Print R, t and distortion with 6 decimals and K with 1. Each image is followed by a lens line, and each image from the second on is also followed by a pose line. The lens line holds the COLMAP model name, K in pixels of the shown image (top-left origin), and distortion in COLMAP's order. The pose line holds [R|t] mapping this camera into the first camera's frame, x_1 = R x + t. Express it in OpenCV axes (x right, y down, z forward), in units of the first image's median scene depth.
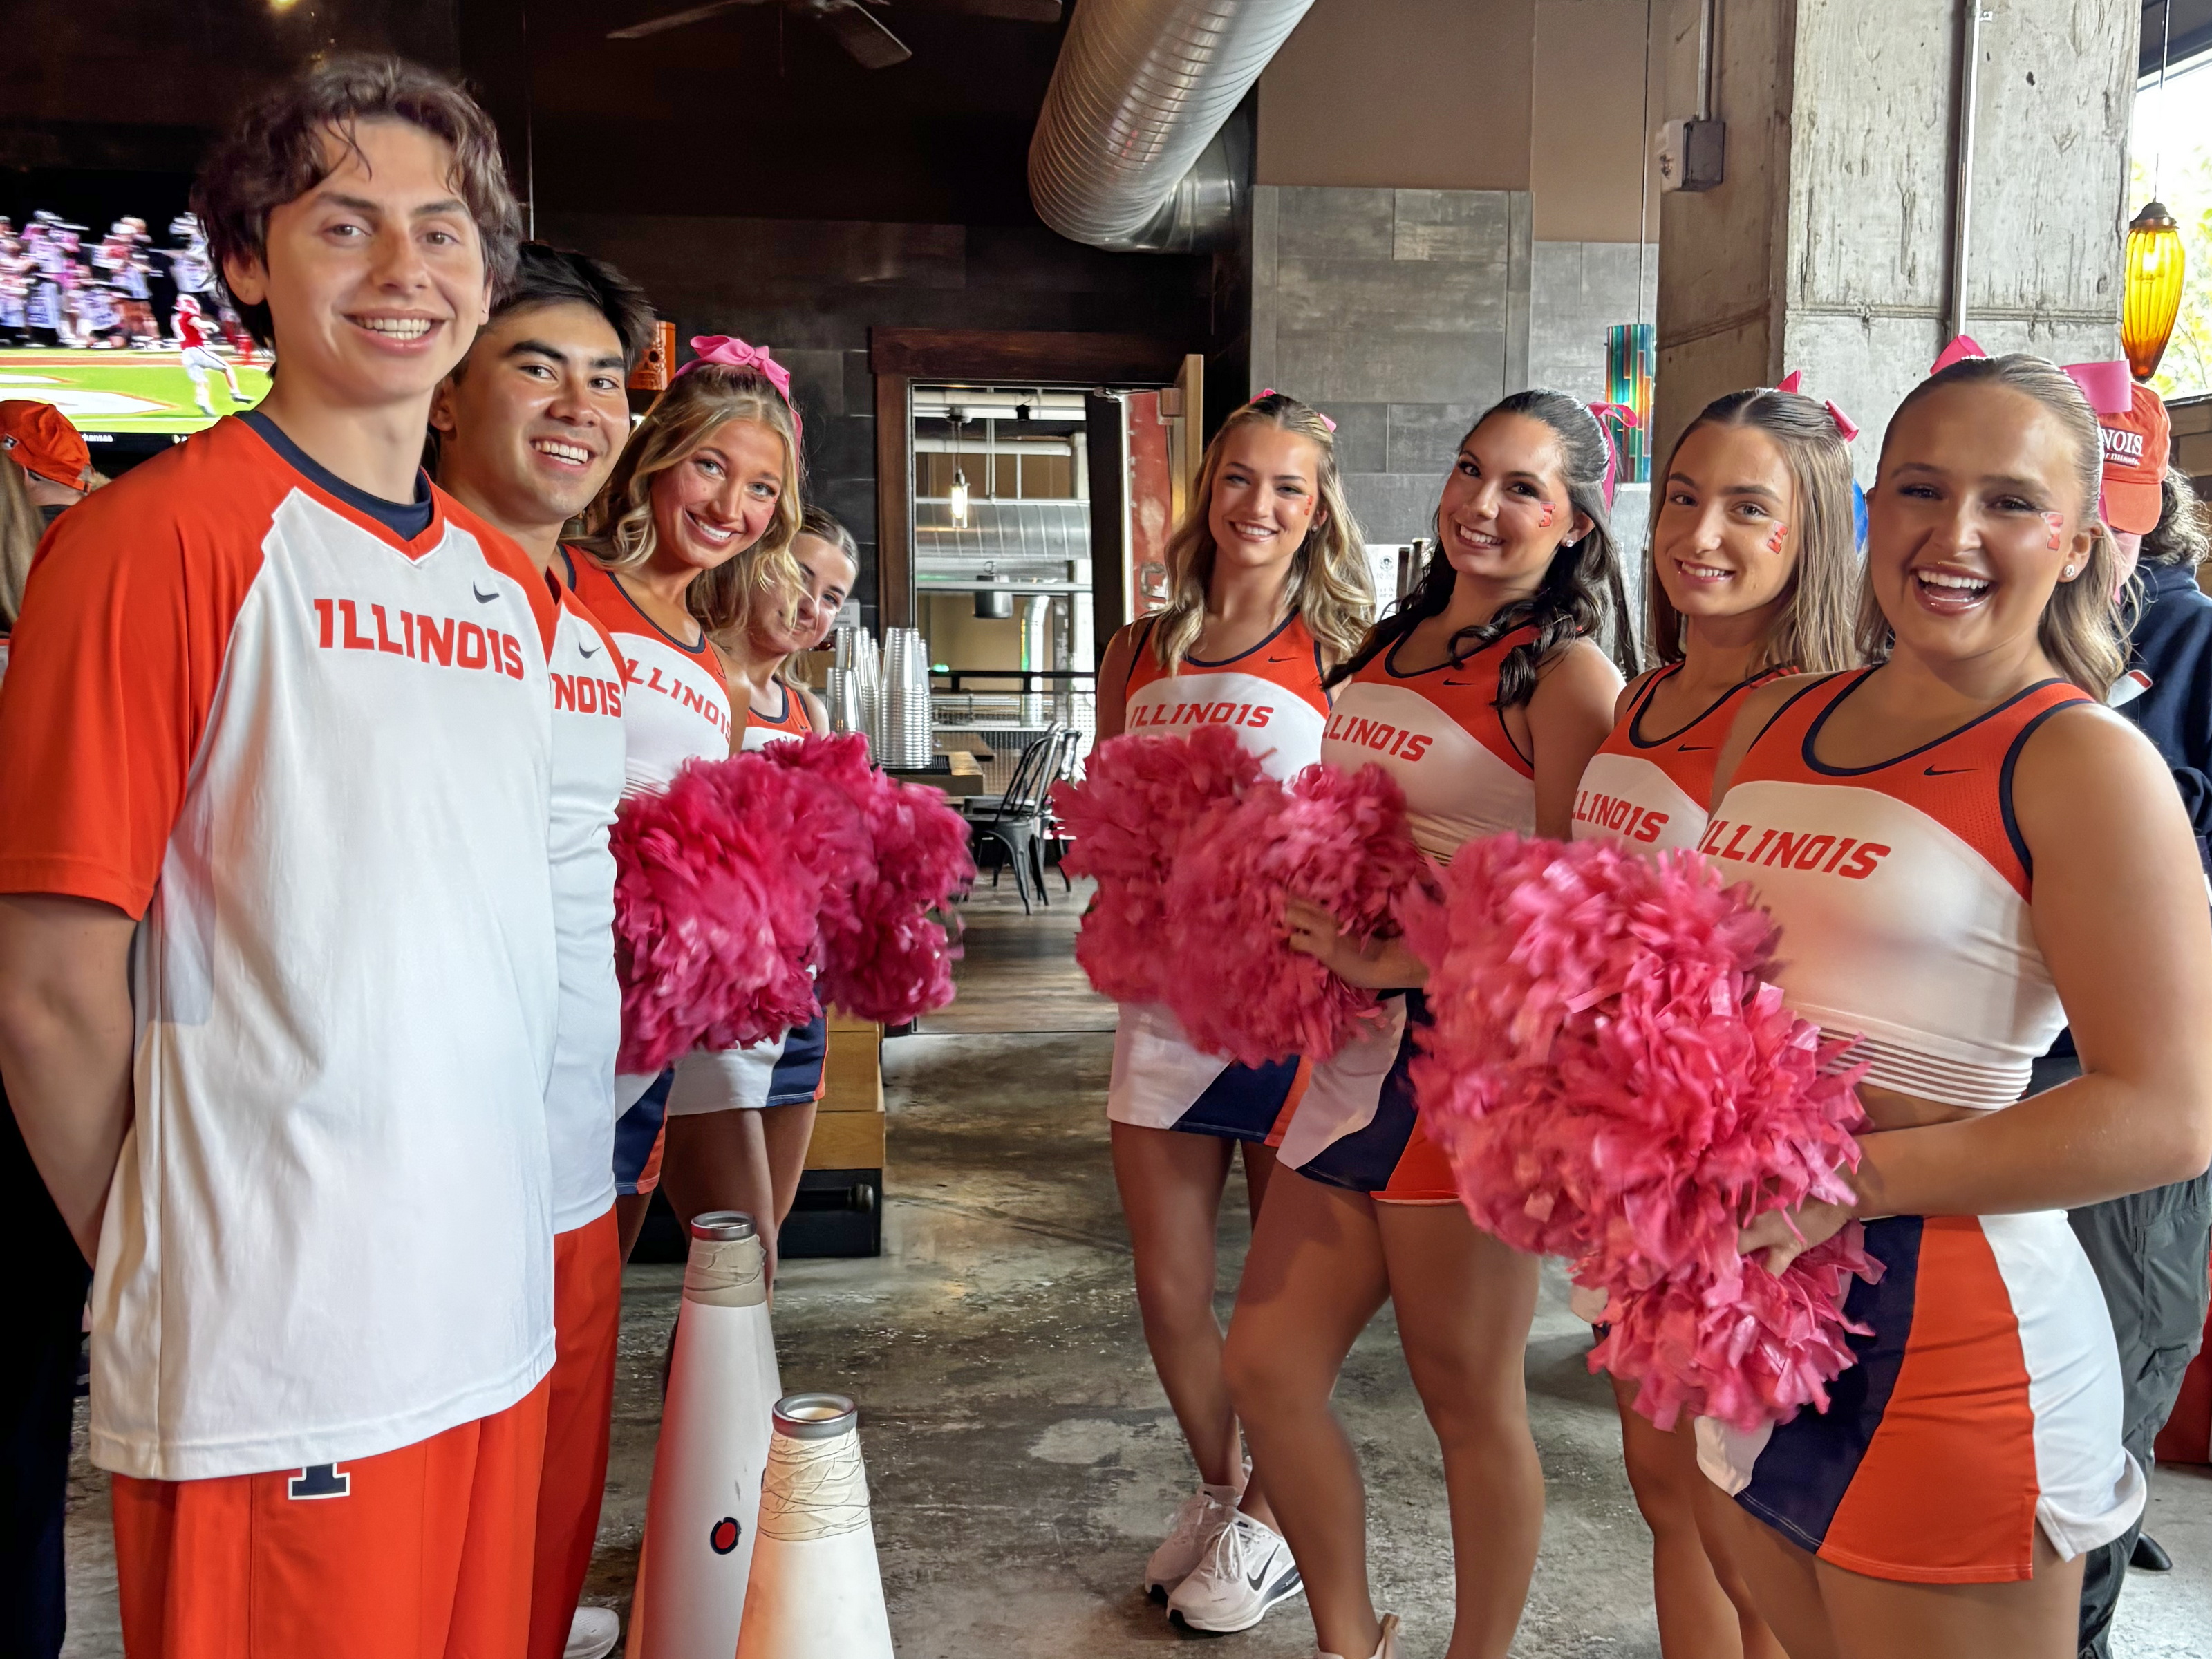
lens RADIAL K [[2331.6, 0, 1109.4], [0, 2331.6, 818.9], [0, 0, 1]] dist [-0.021271, 0.000000]
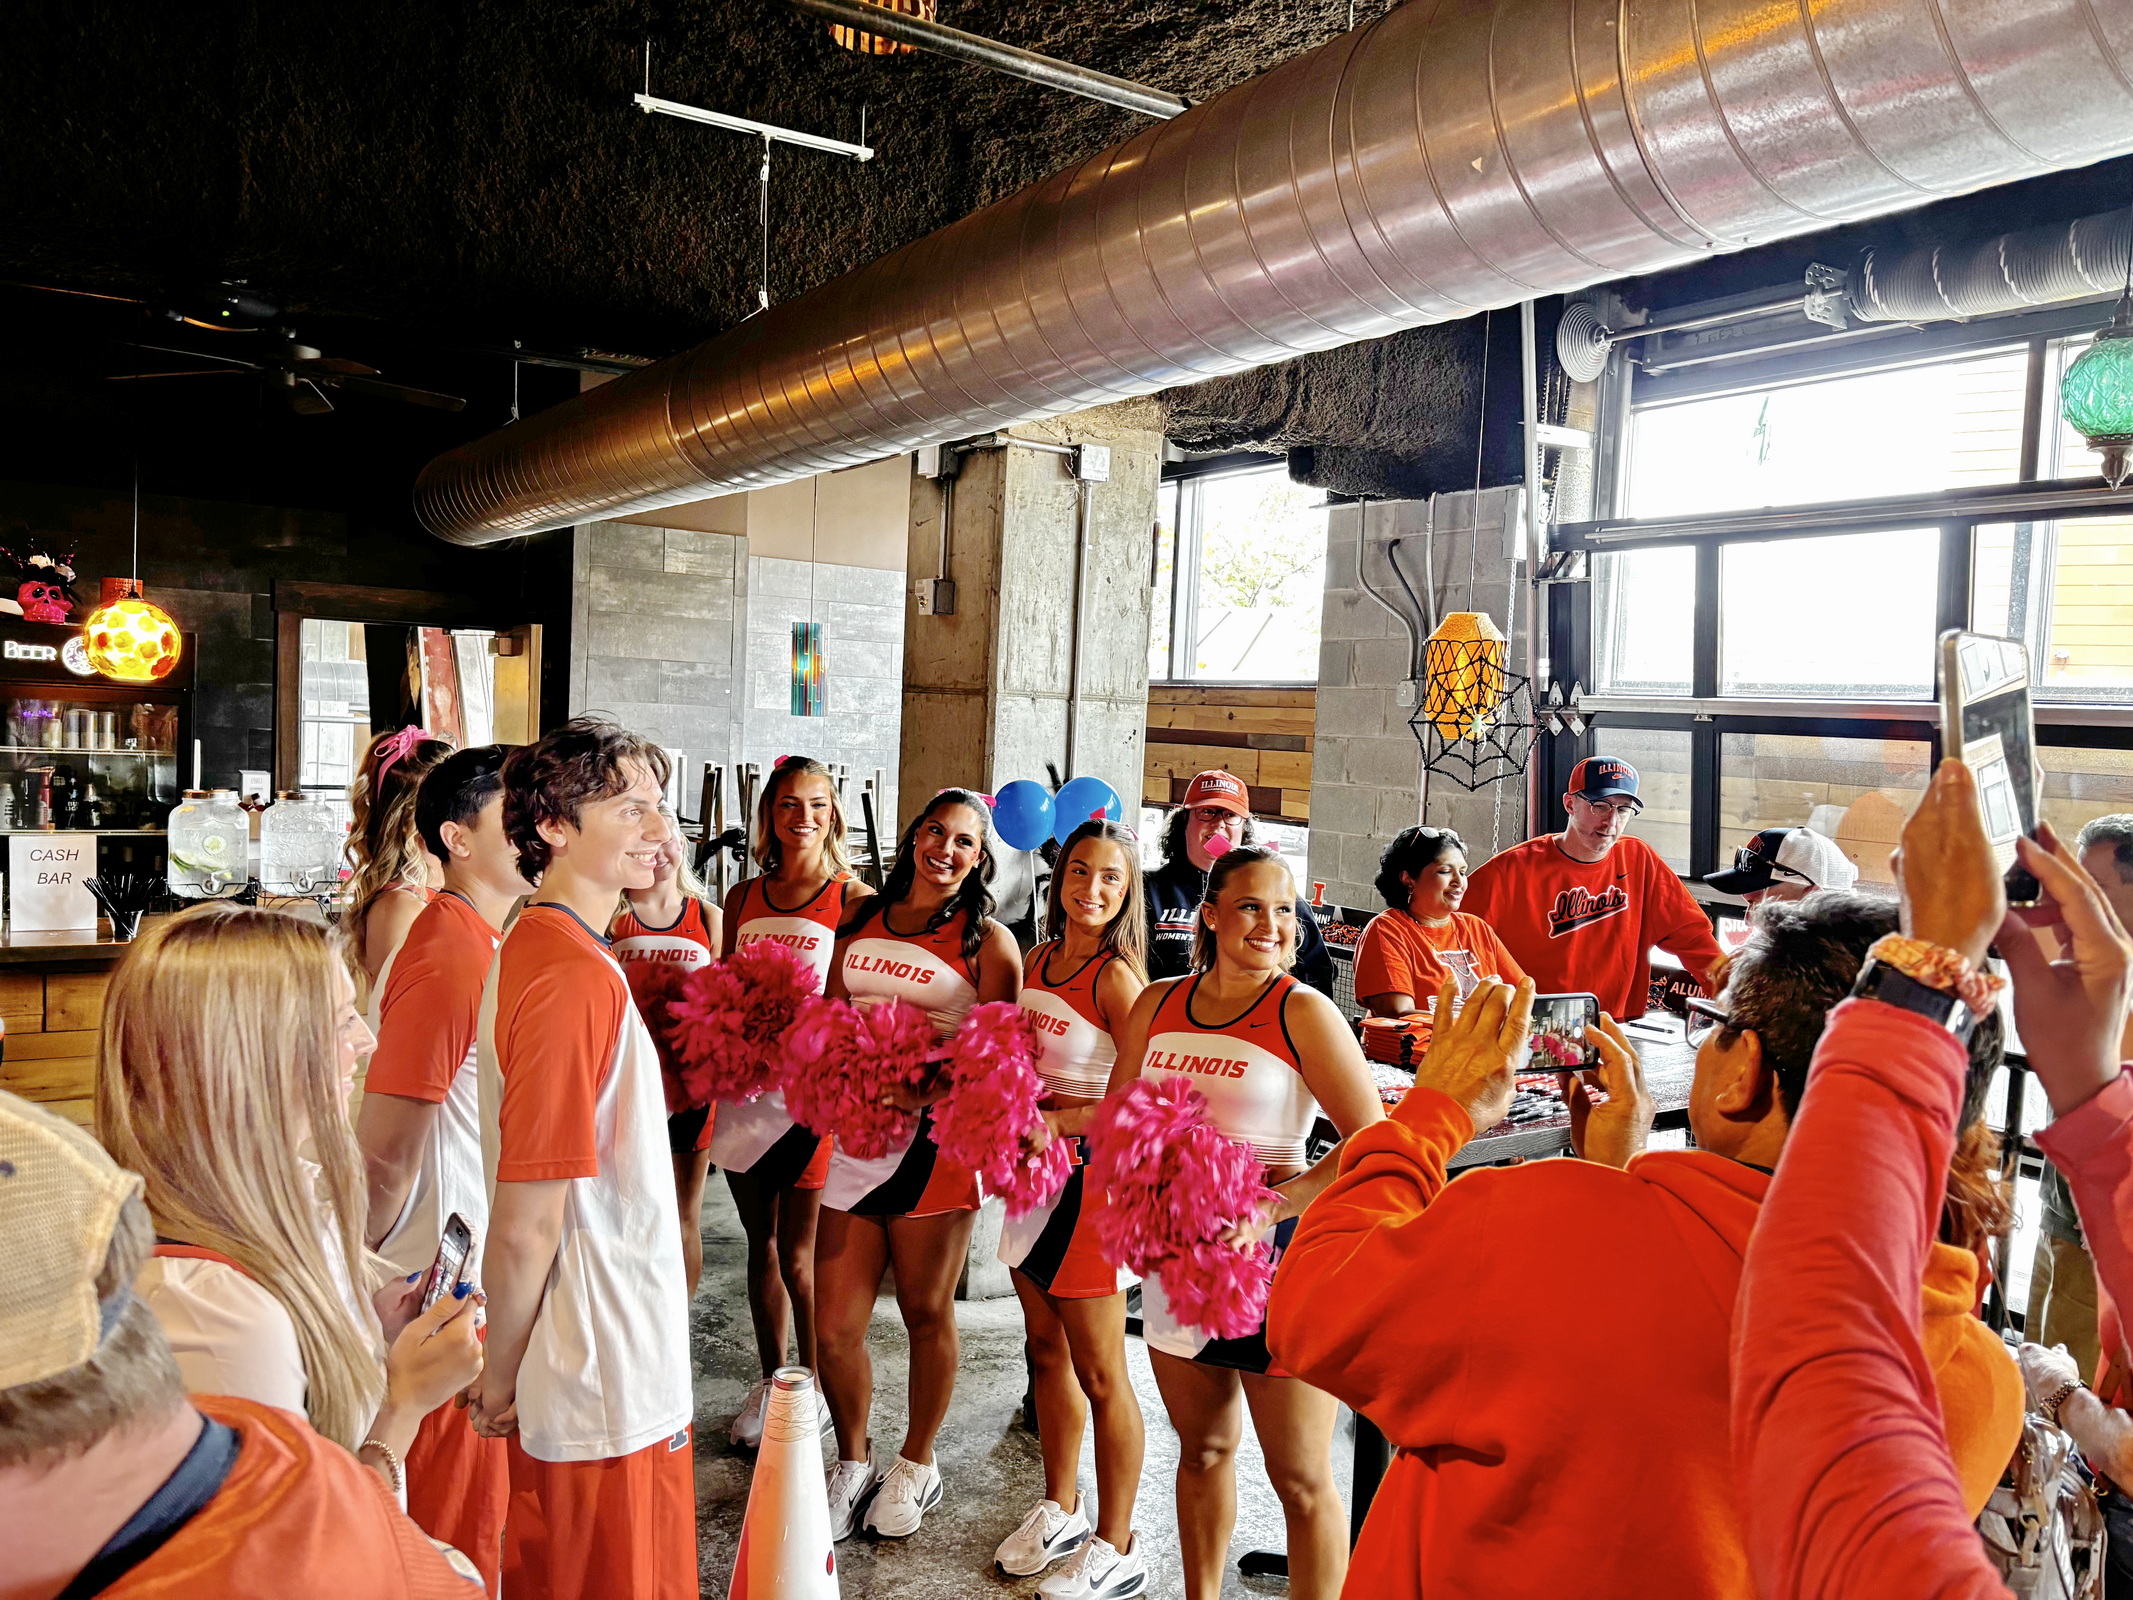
lens RADIAL K [[1632.2, 0, 1061.9], [0, 1632.2, 811.3], [0, 0, 1]] dist [-0.000290, 0.001729]
pose [[0.875650, -0.005512, 0.482915, -0.309348], [0.008628, 0.999954, -0.004232, -0.116057], [-0.482870, 0.007872, 0.875657, -0.196646]]
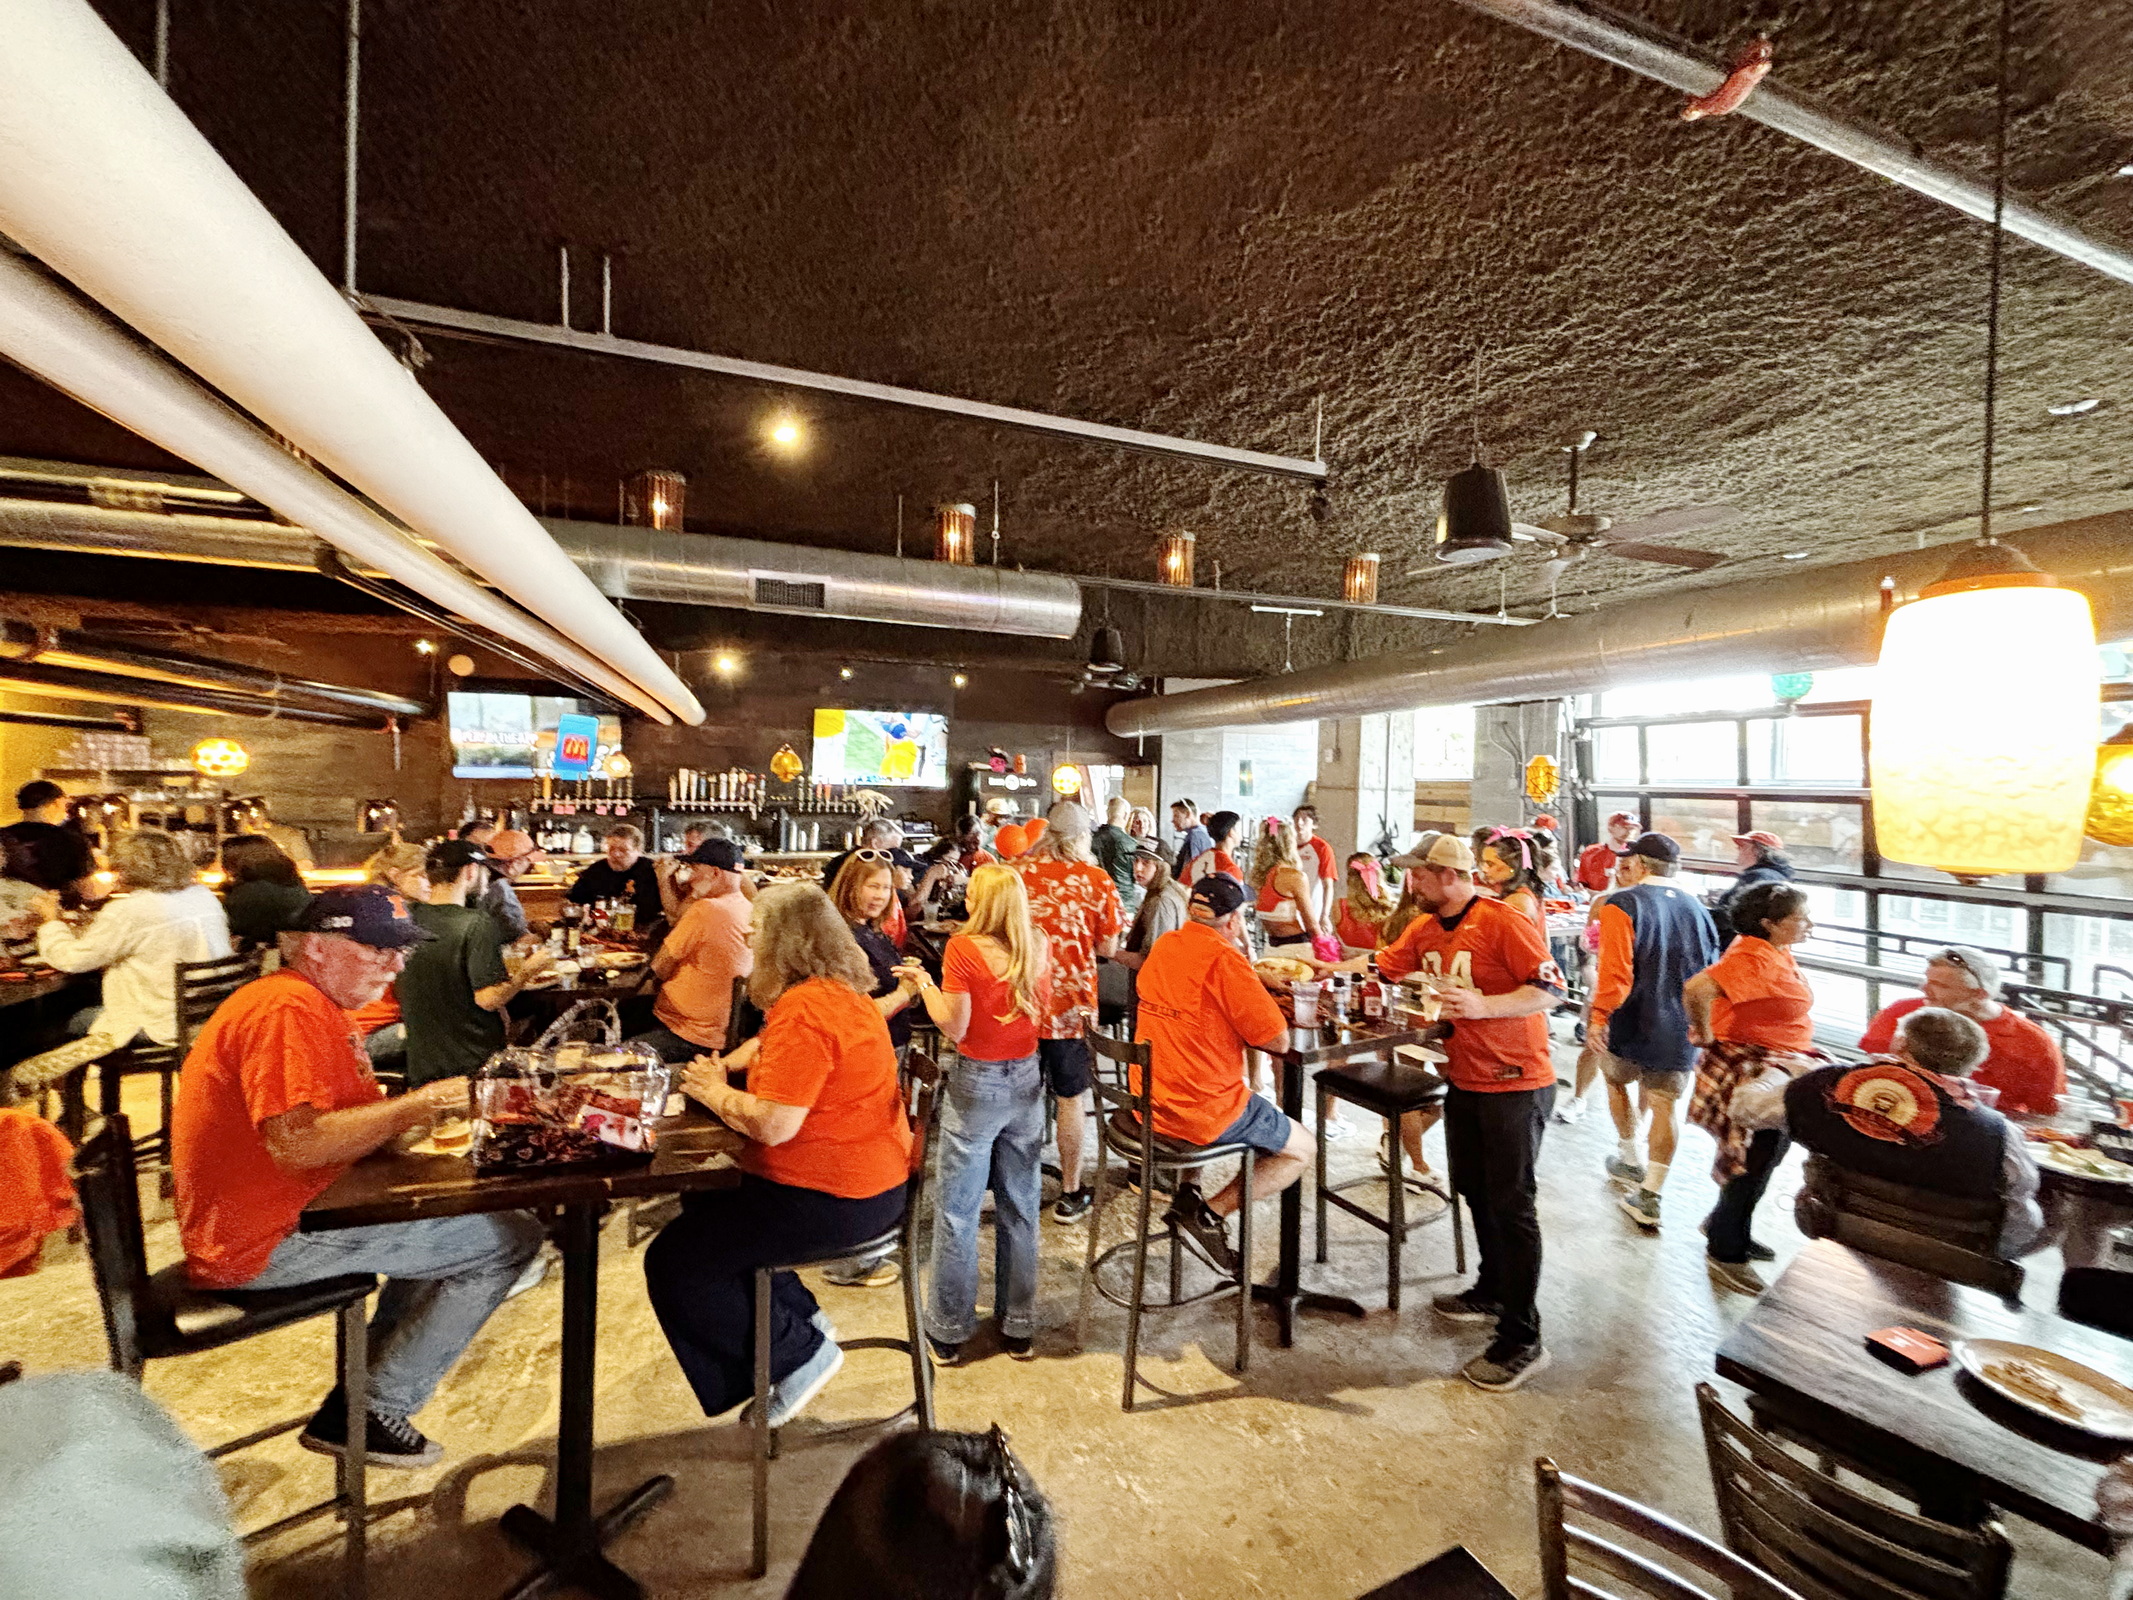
lens RADIAL K [[868.3, 0, 1077.6], [0, 868.3, 794.7], [0, 0, 1]] dist [-0.002003, -0.000037]
pose [[0.963417, -0.001540, 0.268001, -0.867985], [0.018372, 0.998011, -0.060311, -0.098404], [-0.267375, 0.063029, 0.961529, -0.744418]]
